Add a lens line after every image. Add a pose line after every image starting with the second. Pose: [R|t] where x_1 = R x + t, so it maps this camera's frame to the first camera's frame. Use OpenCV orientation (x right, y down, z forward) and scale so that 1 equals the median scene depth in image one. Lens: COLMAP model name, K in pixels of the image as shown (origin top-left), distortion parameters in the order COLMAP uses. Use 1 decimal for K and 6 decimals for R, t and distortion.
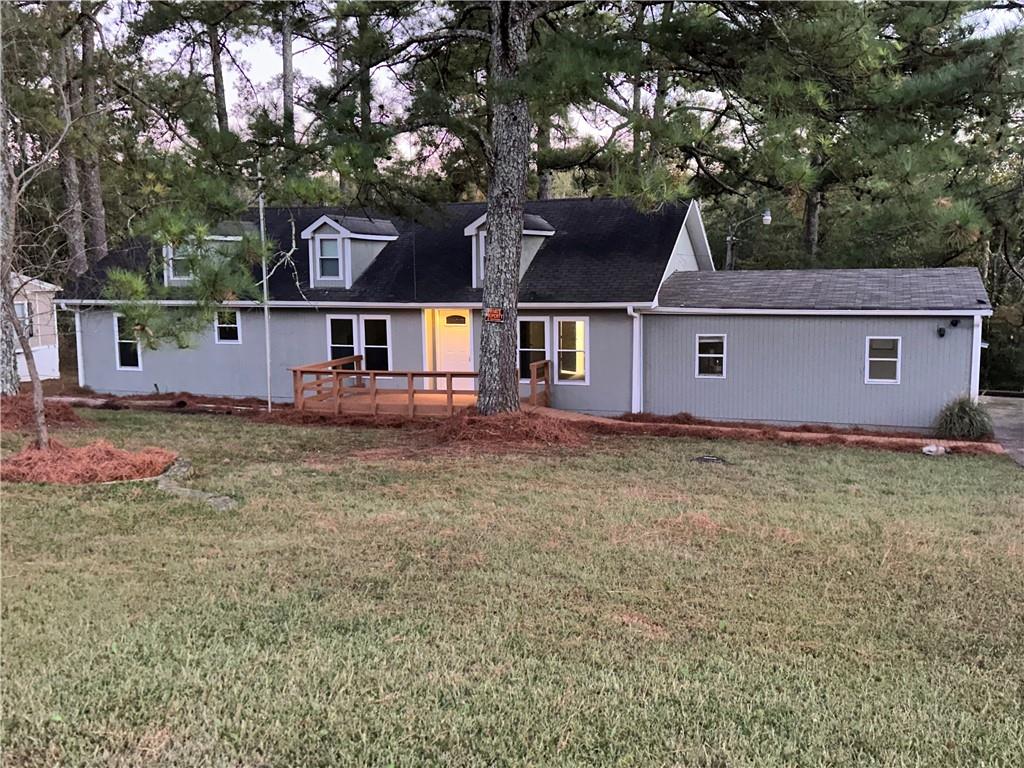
lens RADIAL K [[928.6, 0, 516.3], [0, 928.6, 385.0], [0, 0, 1]] dist [0.109357, 0.000000]
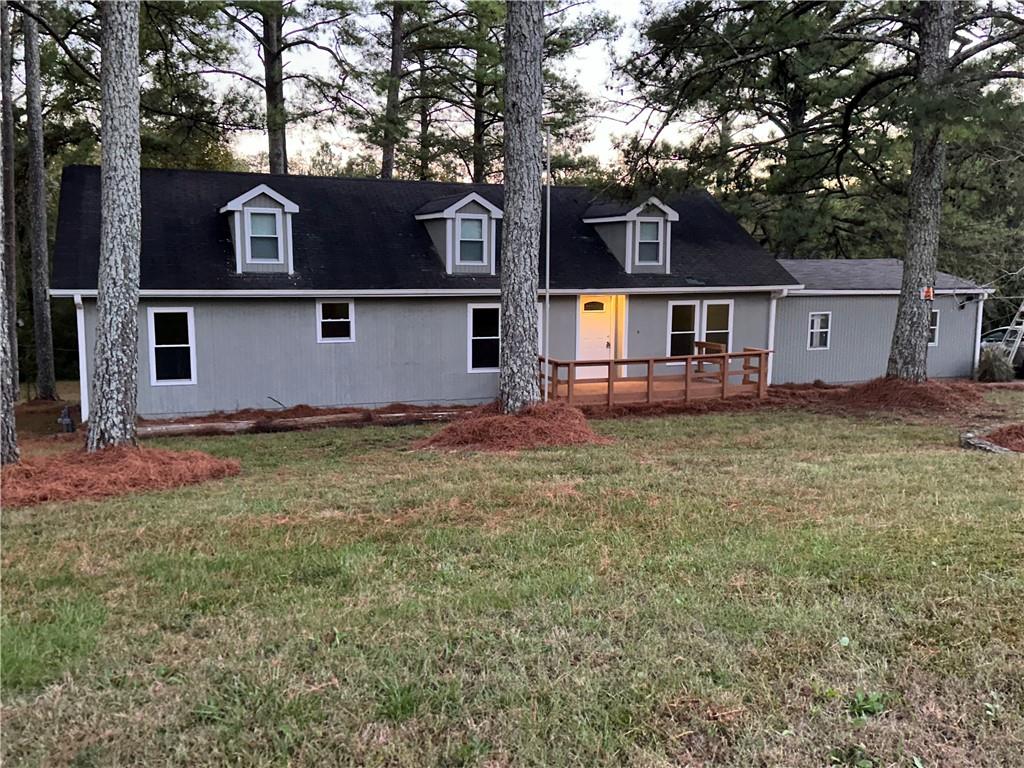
lens RADIAL K [[985.1, 0, 518.2], [0, 985.1, 385.6], [0, 0, 1]] dist [0.125233, 0.000000]
pose [[0.758959, -0.070508, 0.647309, -0.859747], [0.066862, 0.997304, 0.030237, -0.024873], [-0.647696, 0.020331, 0.761627, 0.275887]]
